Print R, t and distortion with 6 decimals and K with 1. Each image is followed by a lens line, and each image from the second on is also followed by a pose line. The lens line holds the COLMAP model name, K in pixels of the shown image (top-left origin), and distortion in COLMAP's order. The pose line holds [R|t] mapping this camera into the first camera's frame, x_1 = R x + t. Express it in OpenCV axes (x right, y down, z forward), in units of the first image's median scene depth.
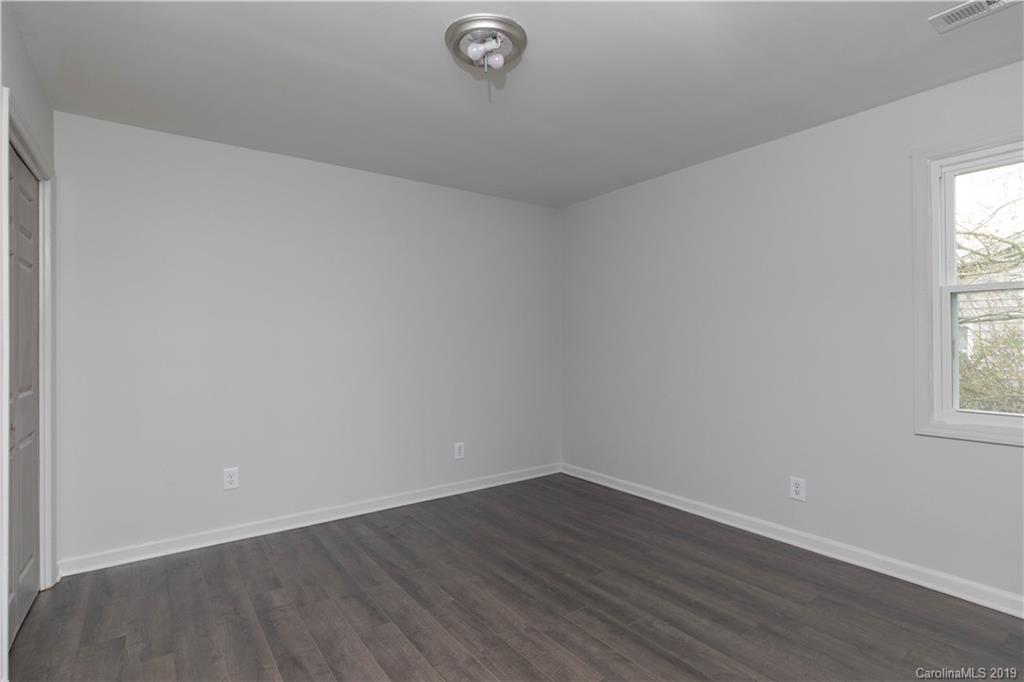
lens RADIAL K [[513.7, 0, 502.6], [0, 513.7, 335.1], [0, 0, 1]] dist [0.000623, 0.000462]
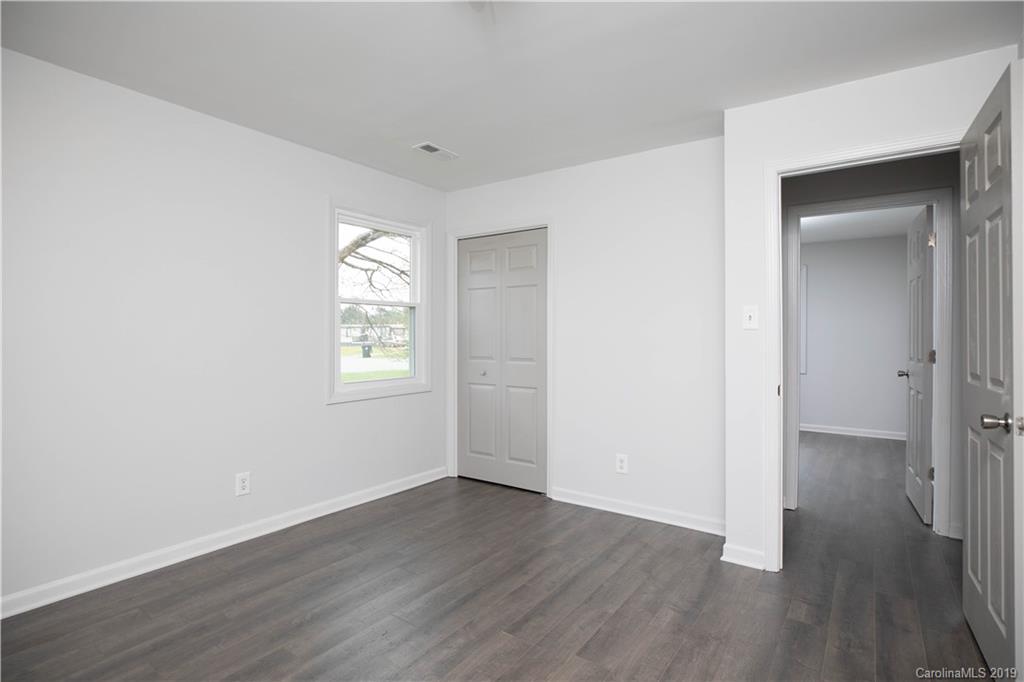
lens RADIAL K [[513.7, 0, 502.6], [0, 513.7, 335.1], [0, 0, 1]] dist [0.000623, 0.000462]
pose [[-0.324488, 0.013740, 0.945790, -0.595984], [-0.002319, 0.999880, -0.015322, 0.029520], [-0.945887, -0.007165, -0.324417, 0.950872]]
